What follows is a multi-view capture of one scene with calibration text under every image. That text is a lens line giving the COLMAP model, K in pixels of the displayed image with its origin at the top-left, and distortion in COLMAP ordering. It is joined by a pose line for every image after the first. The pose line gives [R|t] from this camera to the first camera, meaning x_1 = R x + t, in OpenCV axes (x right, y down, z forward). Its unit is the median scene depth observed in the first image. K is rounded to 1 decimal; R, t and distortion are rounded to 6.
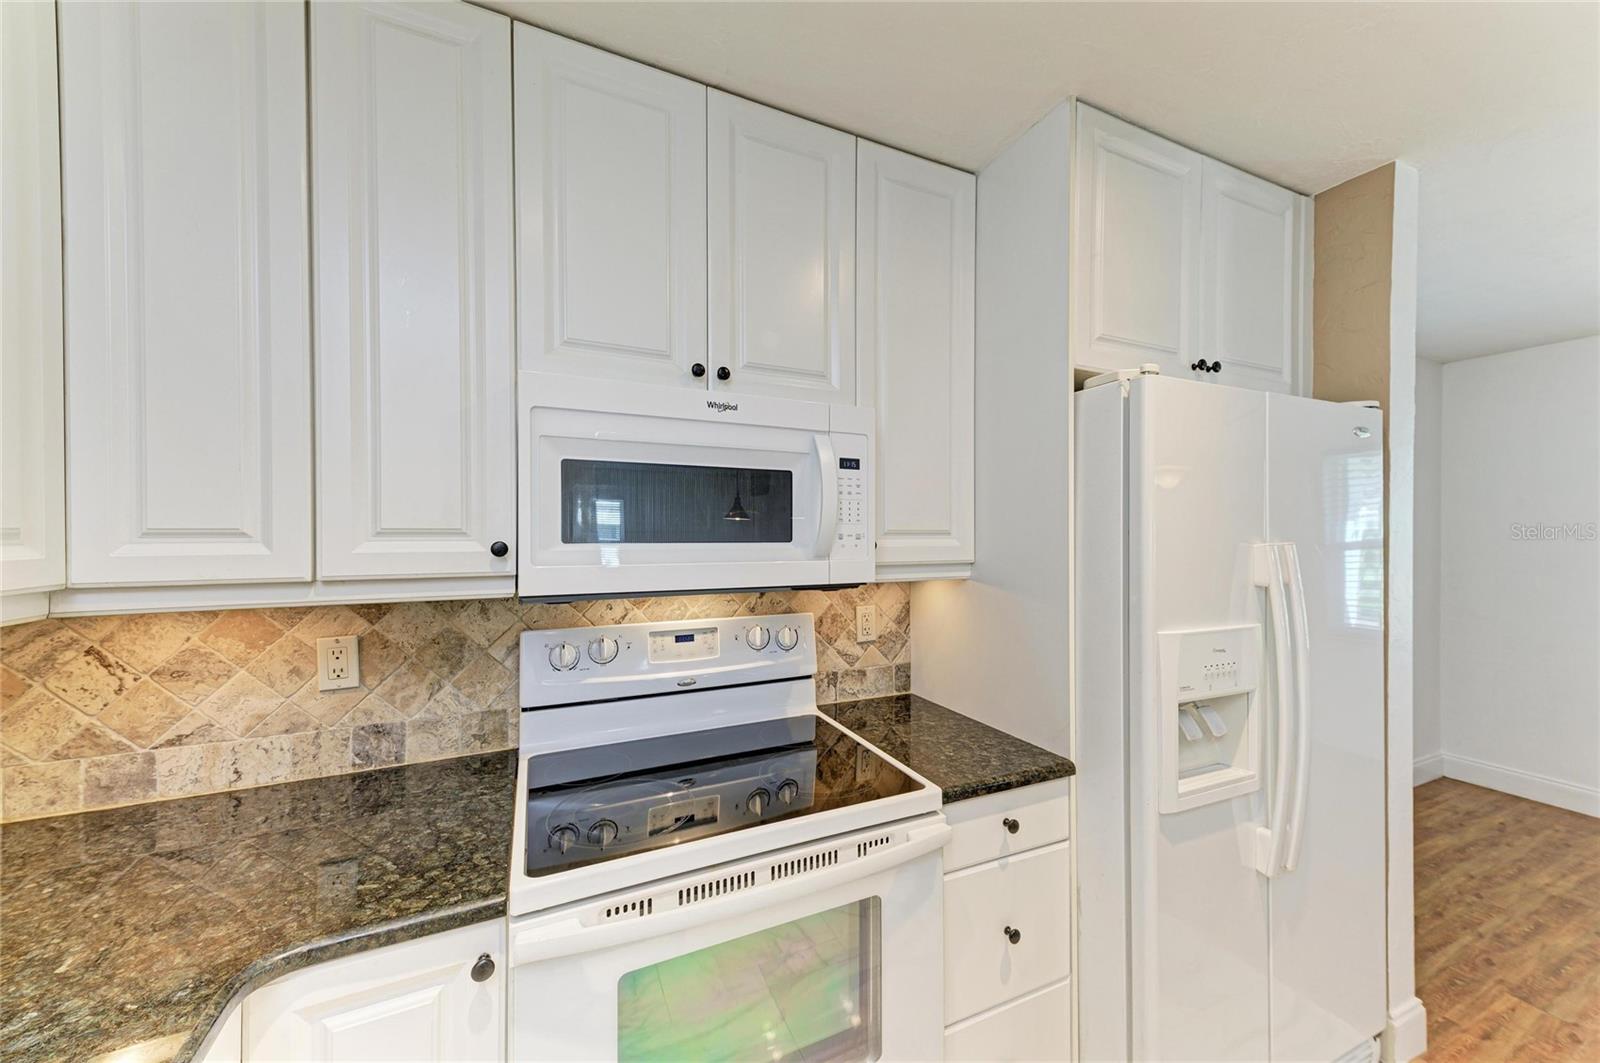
lens RADIAL K [[579.8, 0, 798.9], [0, 579.8, 533.6], [0, 0, 1]] dist [0.022679, -0.004628]
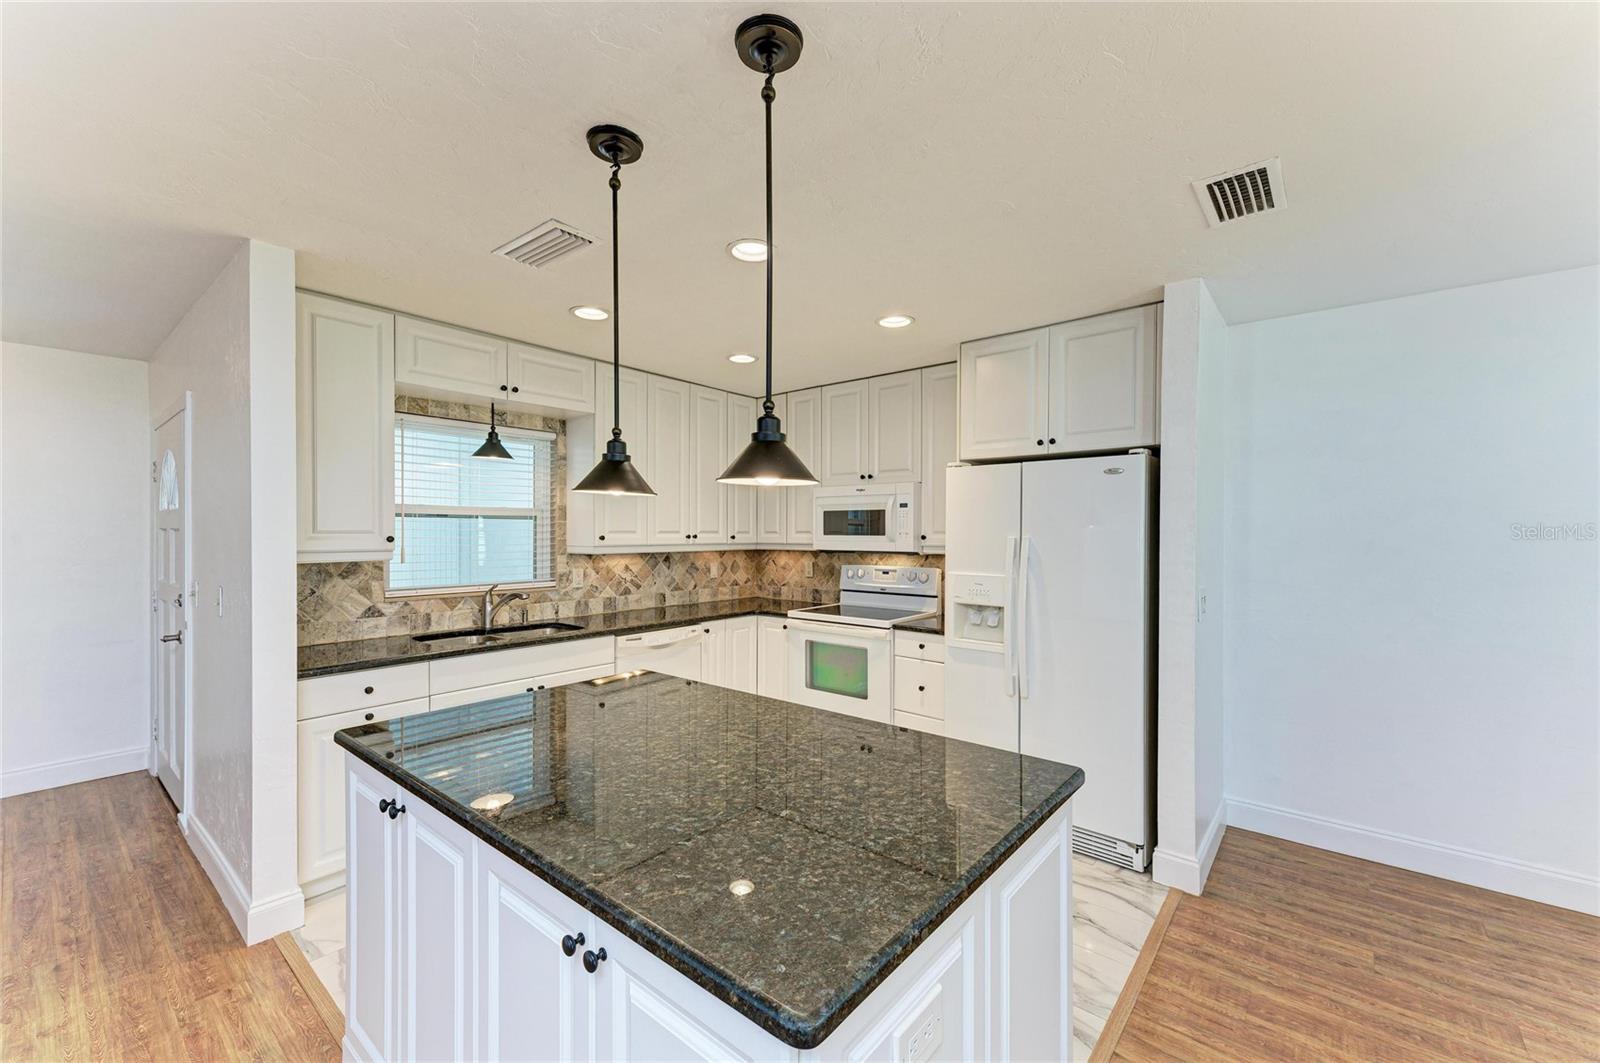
lens RADIAL K [[644.7, 0, 798.9], [0, 644.7, 533.2], [0, 0, 1]] dist [0.019355, -0.006549]
pose [[0.430062, 0.002498, -0.902796, 2.559546], [-0.001983, 0.999996, 0.001822, -0.001710], [0.902797, 0.001006, 0.430065, -0.676246]]
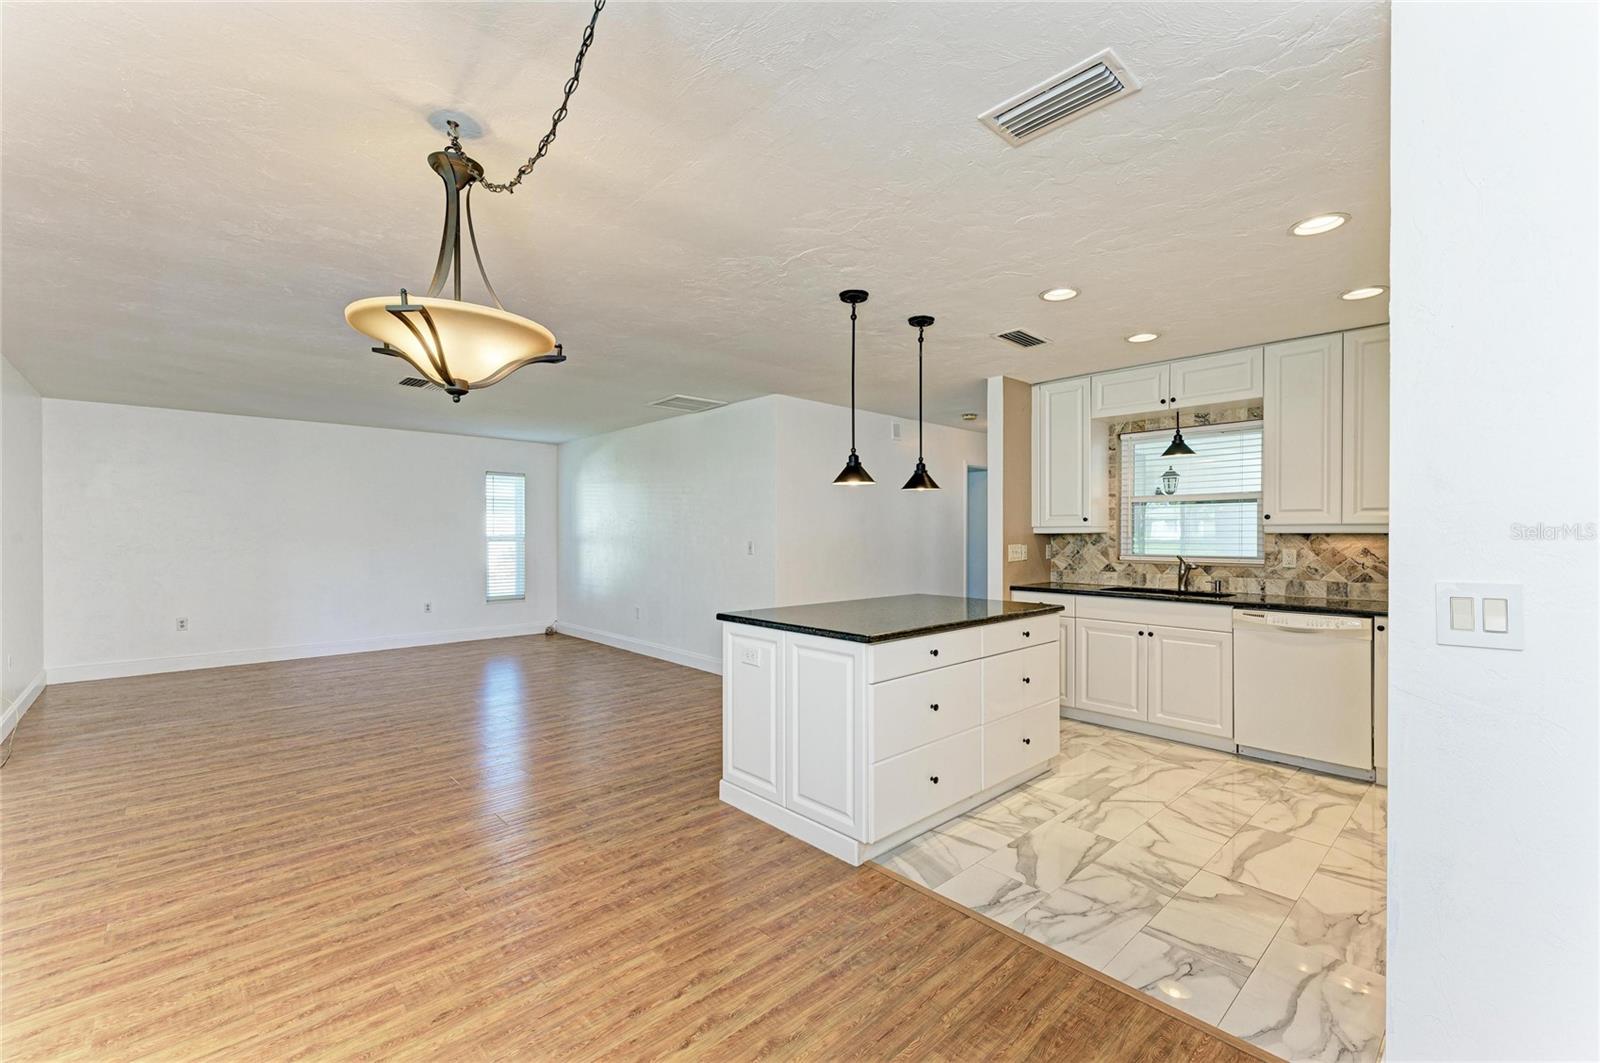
lens RADIAL K [[669.4, 0, 800.1], [0, 669.4, 536.1], [0, 0, 1]] dist [0.019214, -0.007354]
pose [[-0.949515, 0.000143, -0.313722, 2.567005], [-0.001278, 0.999990, 0.004324, 0.103108], [0.313720, 0.004507, -0.949505, 2.009240]]
